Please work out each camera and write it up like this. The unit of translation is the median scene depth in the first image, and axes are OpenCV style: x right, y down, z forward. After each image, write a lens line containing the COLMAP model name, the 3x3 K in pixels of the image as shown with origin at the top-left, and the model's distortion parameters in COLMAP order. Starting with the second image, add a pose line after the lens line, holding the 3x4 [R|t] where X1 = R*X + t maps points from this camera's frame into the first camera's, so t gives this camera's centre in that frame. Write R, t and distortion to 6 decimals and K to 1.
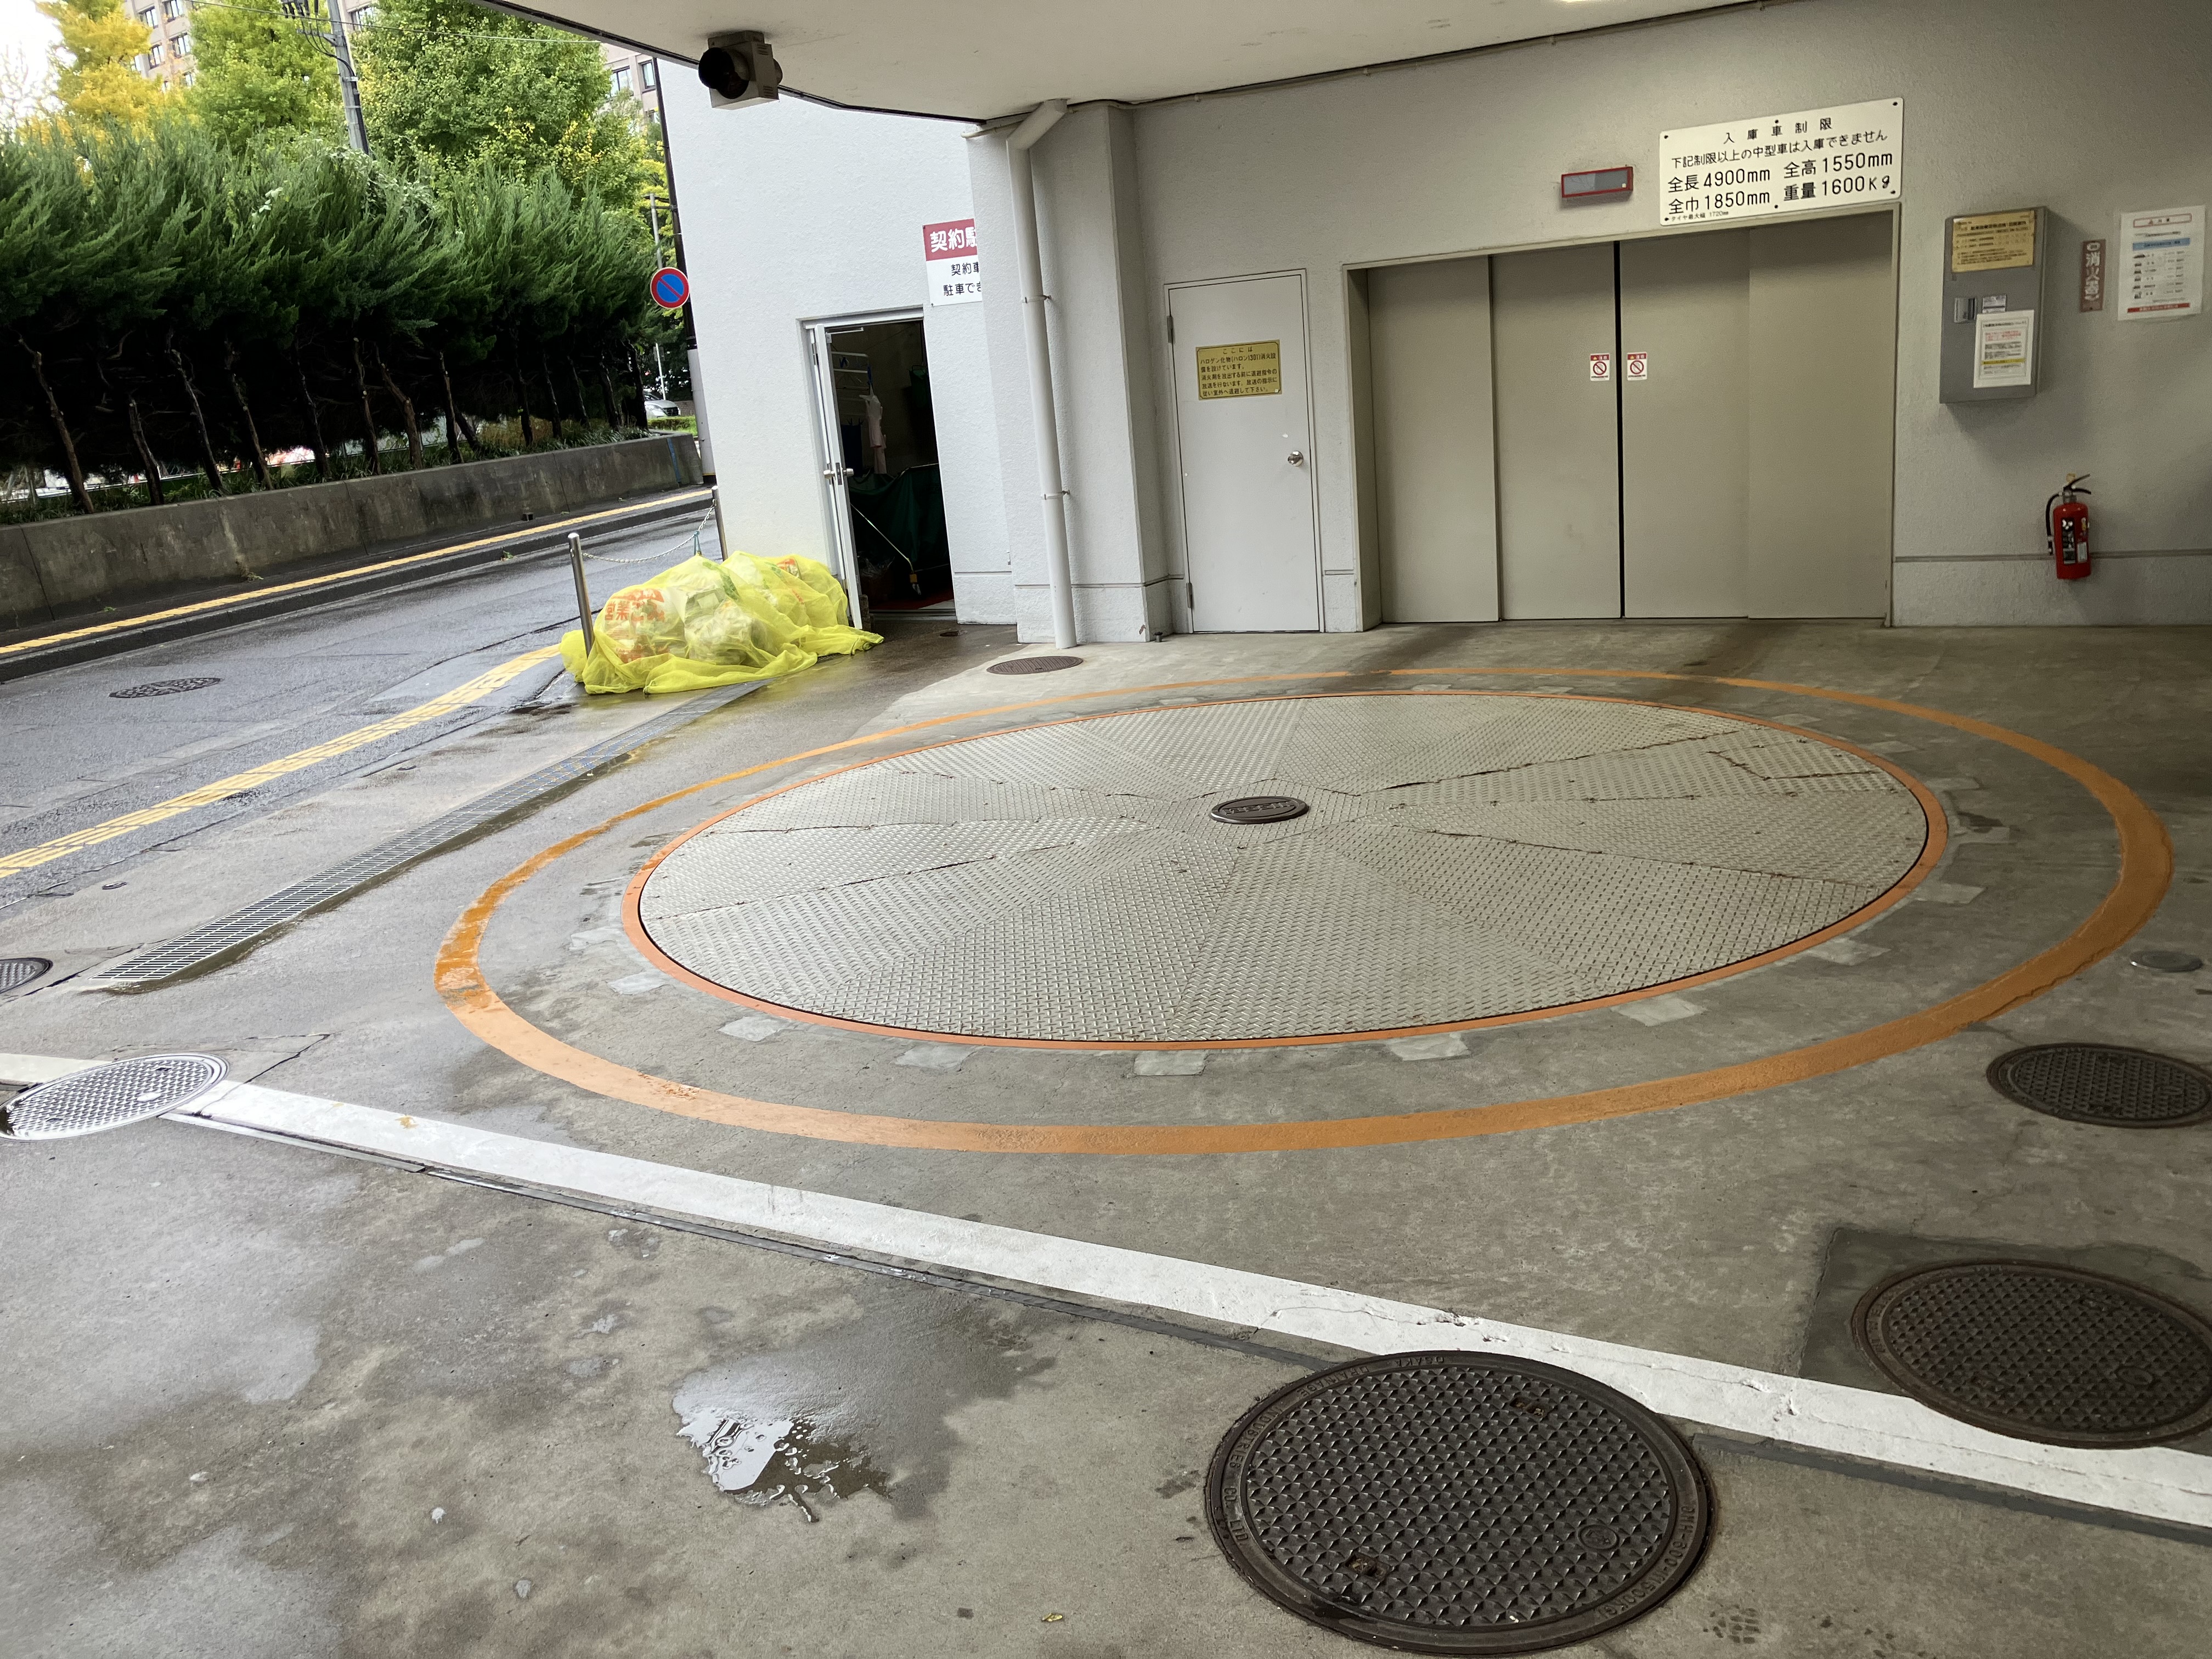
lens RADIAL K [[1798.3, 0, 1107.2], [0, 1798.3, 832.9], [0, 0, 1]] dist [0.017385, 0.008255]
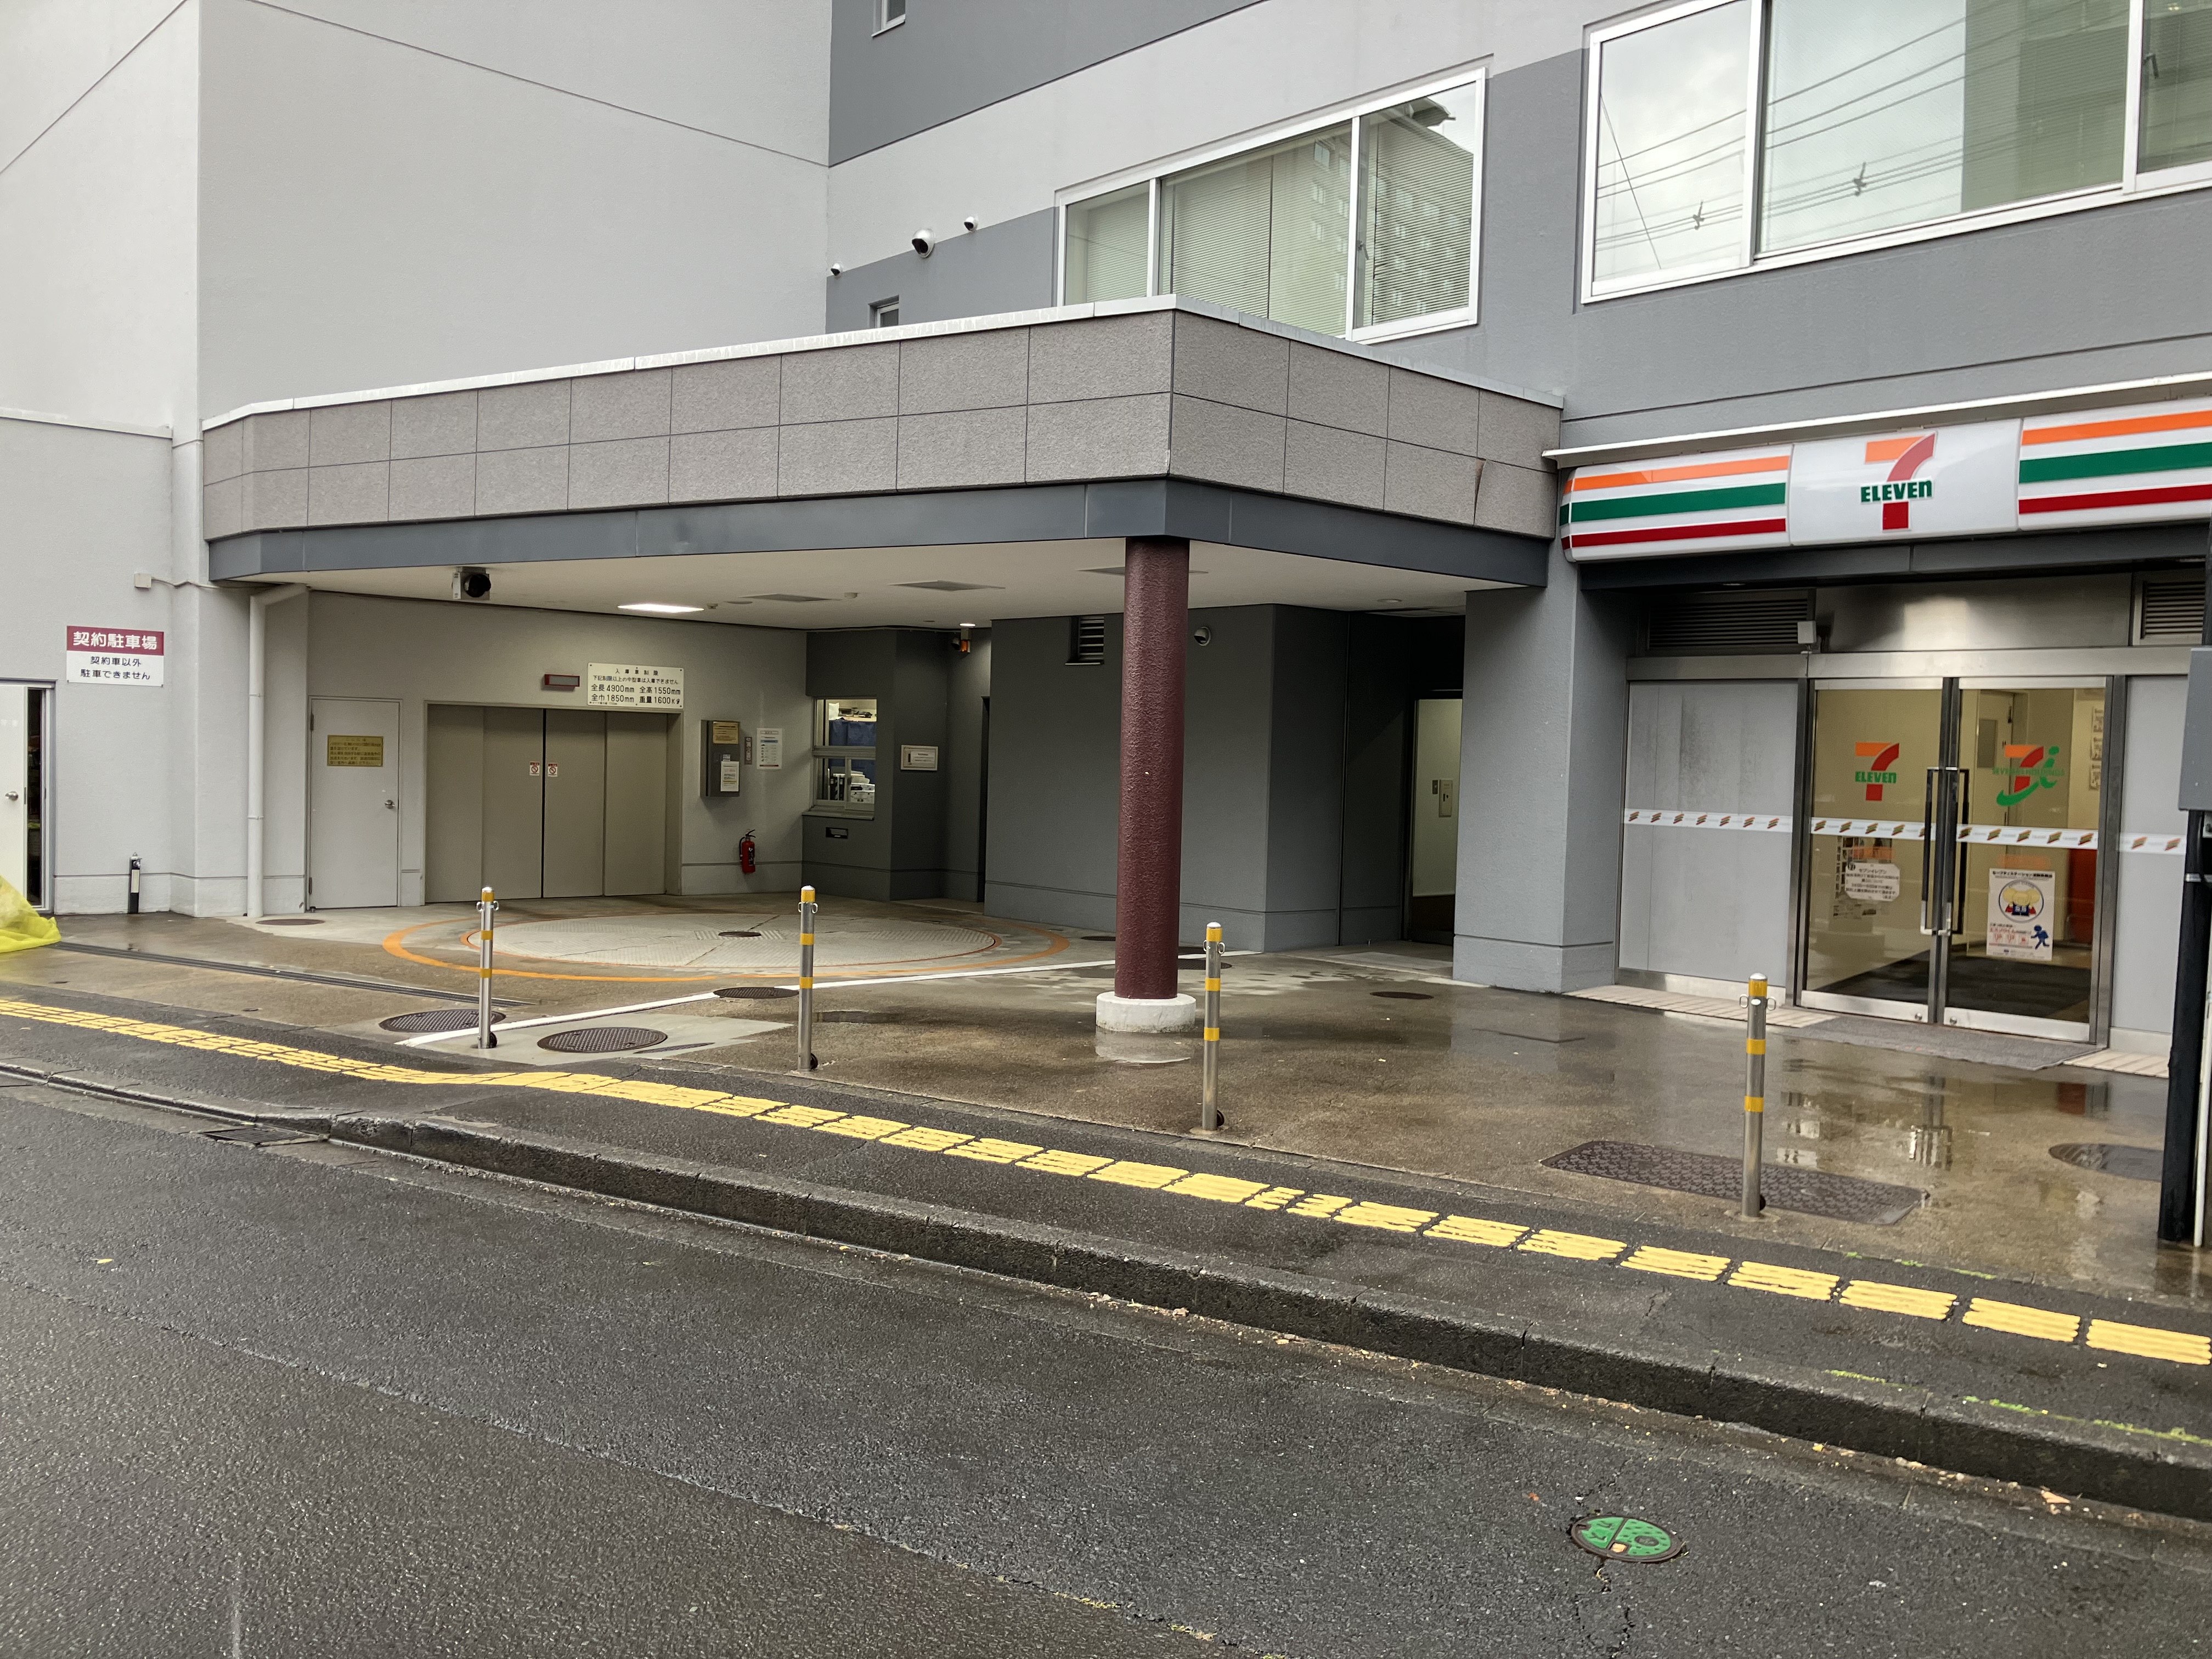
lens RADIAL K [[1798.3, 0, 1105.7], [0, 1798.3, 830.1], [0, 0, 1]] dist [0.017385, 0.008255]
pose [[0.326872, 0.057215, 0.943335, -1.462725], [0.191833, 0.973369, -0.125508, 0.180931], [-0.925395, 0.221988, 0.307191, -0.159887]]
